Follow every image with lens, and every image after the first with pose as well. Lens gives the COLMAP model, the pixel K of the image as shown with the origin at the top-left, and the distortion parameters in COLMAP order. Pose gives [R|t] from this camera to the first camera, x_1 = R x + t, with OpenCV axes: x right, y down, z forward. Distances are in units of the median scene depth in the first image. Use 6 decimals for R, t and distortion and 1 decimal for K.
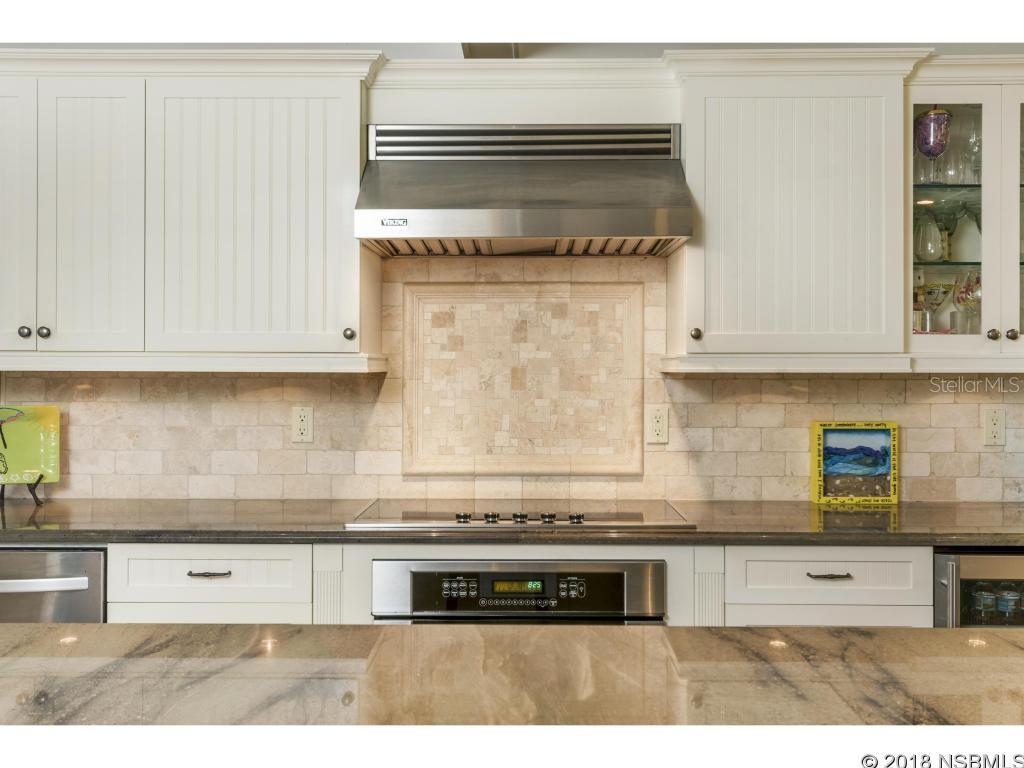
lens RADIAL K [[1001.3, 0, 529.3], [0, 1001.3, 365.2], [0, 0, 1]] dist [0.013327, 0.002391]
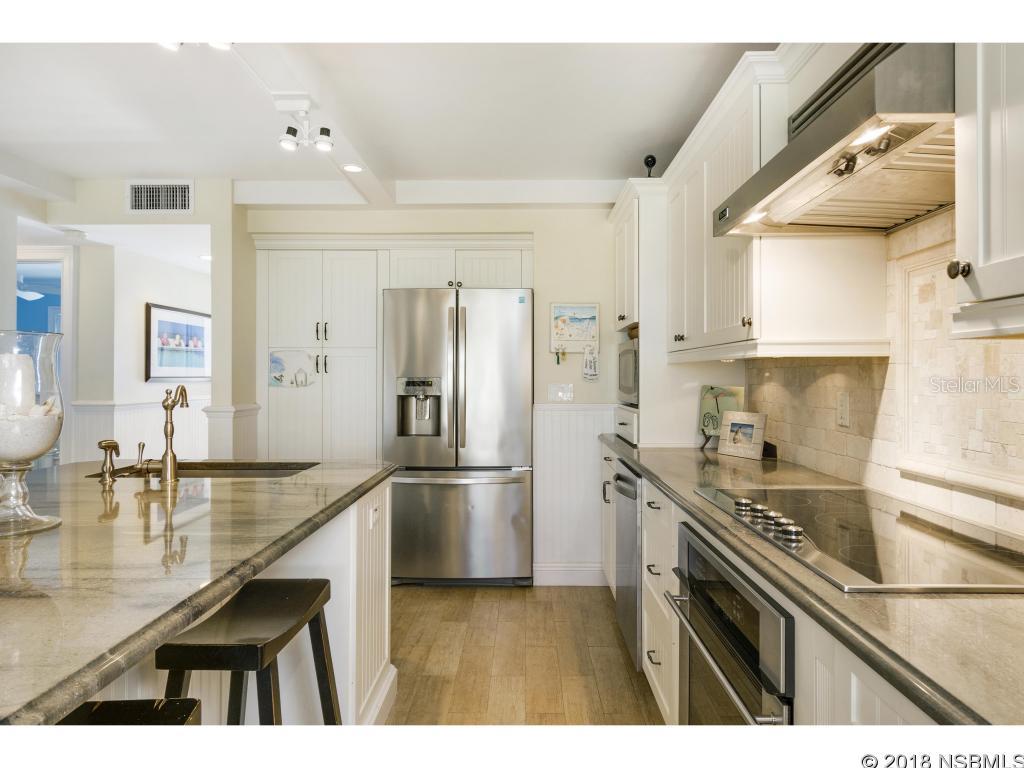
lens RADIAL K [[654.4, 0, 520.3], [0, 654.4, 376.5], [0, 0, 1]] dist [0.007345, -0.000385]
pose [[0.000071, -0.001373, -0.999999, 0.467568], [0.005210, 0.999985, -0.001372, 0.024242], [0.999986, -0.005210, 0.000078, 0.657621]]
